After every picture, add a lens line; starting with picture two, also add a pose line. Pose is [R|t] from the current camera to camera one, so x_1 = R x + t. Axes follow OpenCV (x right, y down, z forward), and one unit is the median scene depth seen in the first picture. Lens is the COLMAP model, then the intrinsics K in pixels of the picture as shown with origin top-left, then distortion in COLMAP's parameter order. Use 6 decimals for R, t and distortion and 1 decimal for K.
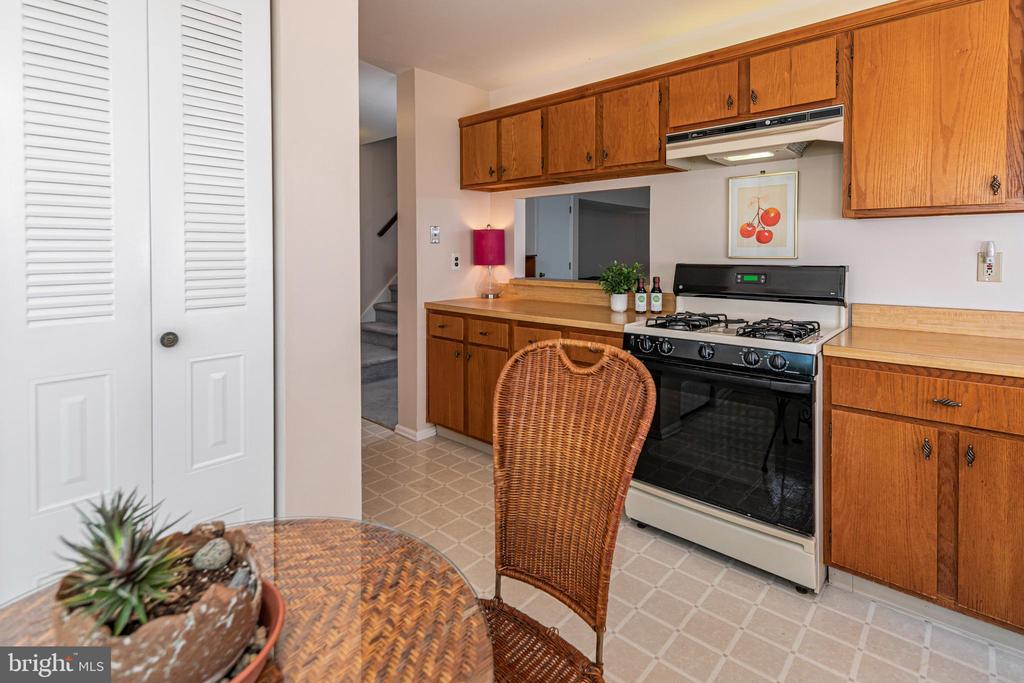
lens RADIAL K [[506.5, 0, 516.5], [0, 506.5, 268.7], [0, 0, 1]] dist [0.003633, 0.000219]
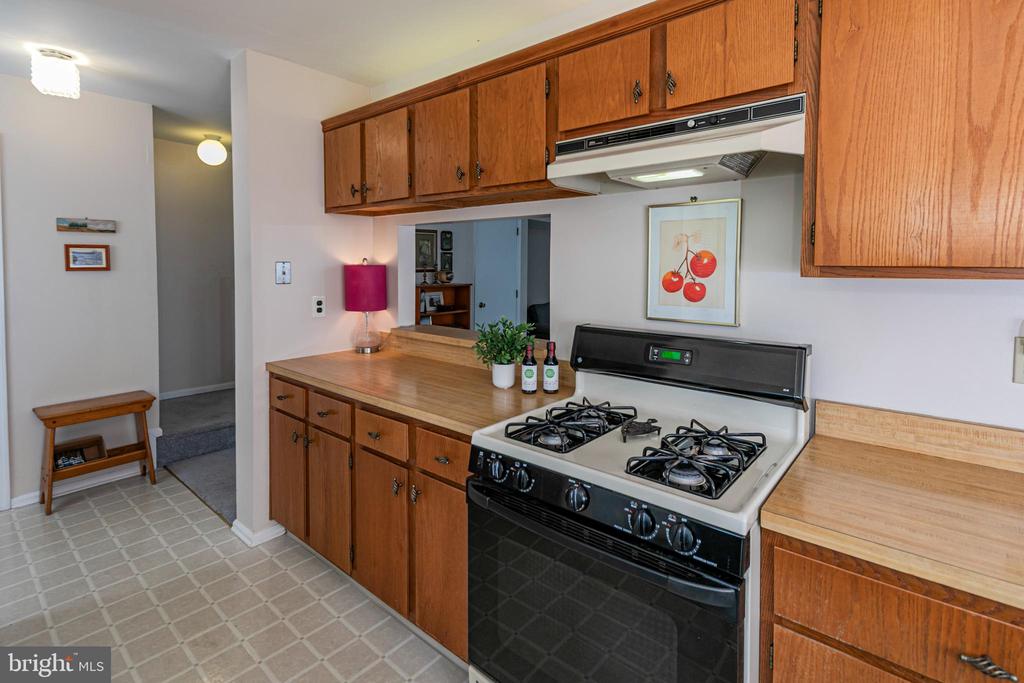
lens RADIAL K [[501.9, 0, 513.5], [0, 501.9, 290.2], [0, 0, 1]] dist [0.005102, -0.000715]
pose [[0.999633, 0.006351, 0.026332, 0.224657], [-0.006743, 0.999868, 0.014808, -0.074837], [-0.026235, -0.014980, 0.999544, 0.322699]]
